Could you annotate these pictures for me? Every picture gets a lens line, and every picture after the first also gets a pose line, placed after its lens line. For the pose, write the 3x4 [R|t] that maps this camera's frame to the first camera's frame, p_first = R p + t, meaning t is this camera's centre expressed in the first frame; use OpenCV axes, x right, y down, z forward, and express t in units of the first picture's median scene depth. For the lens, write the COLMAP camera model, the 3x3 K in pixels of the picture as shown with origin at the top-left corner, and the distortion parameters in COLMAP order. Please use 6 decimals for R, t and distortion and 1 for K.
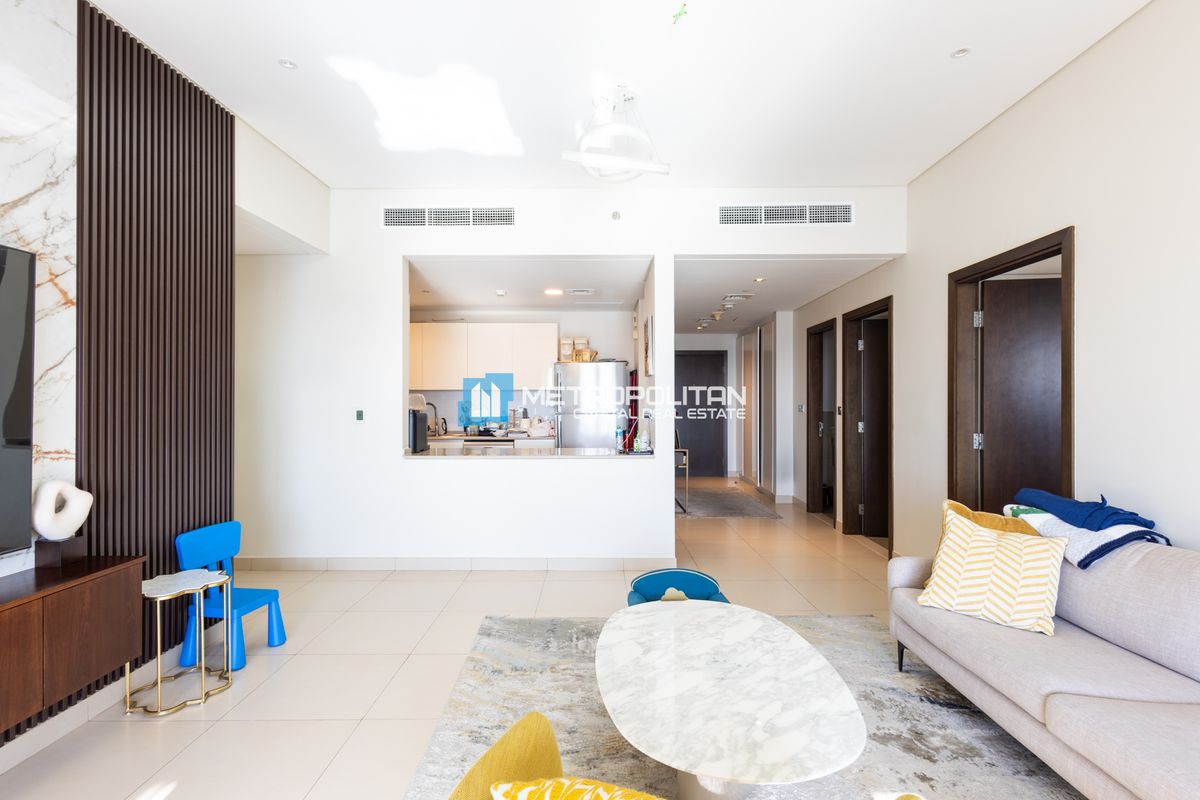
lens RADIAL K [[537.8, 0, 598.9], [0, 537.8, 402.9], [0, 0, 1]] dist [-0.000075, -0.000002]
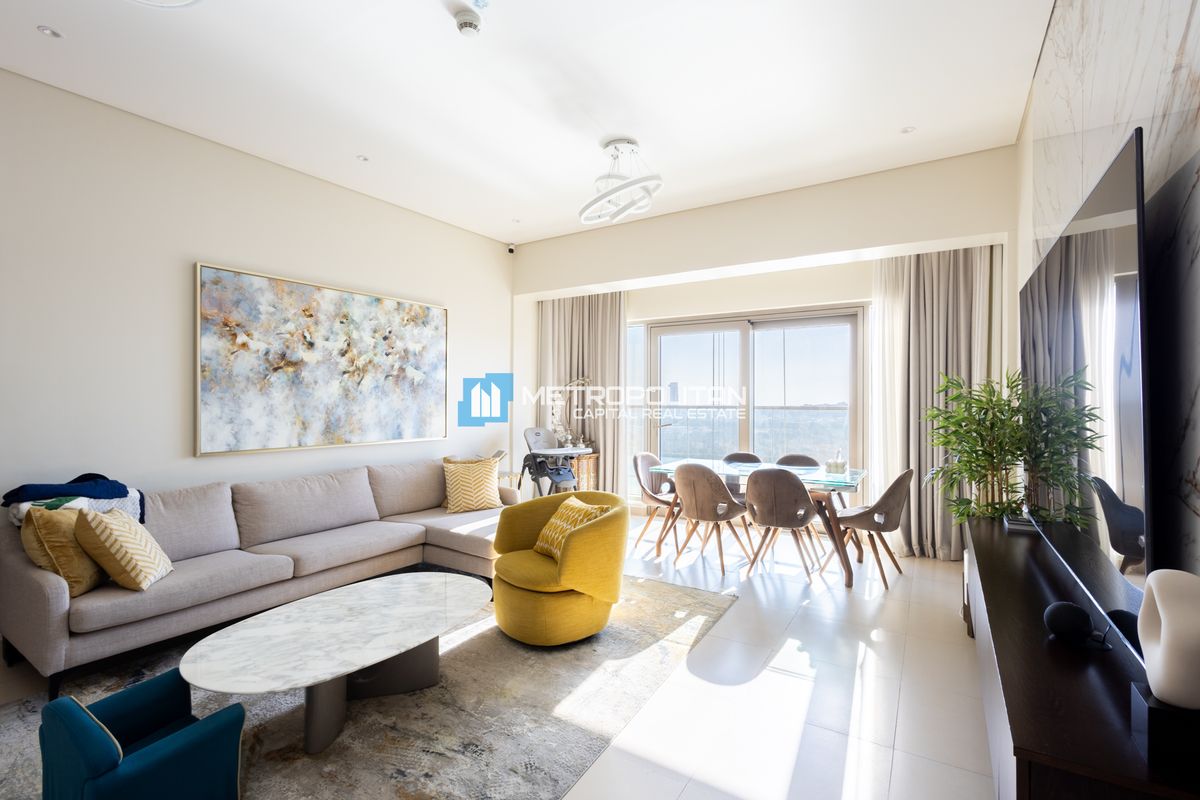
lens RADIAL K [[537.8, 0, 599.7], [0, 537.8, 399.8], [0, 0, 1]] dist [-0.000075, -0.000002]
pose [[-0.849836, 0.001428, 0.527045, -0.814062], [-0.004712, 0.999936, -0.010307, 0.009299], [-0.527026, -0.011243, -0.849775, 1.626995]]
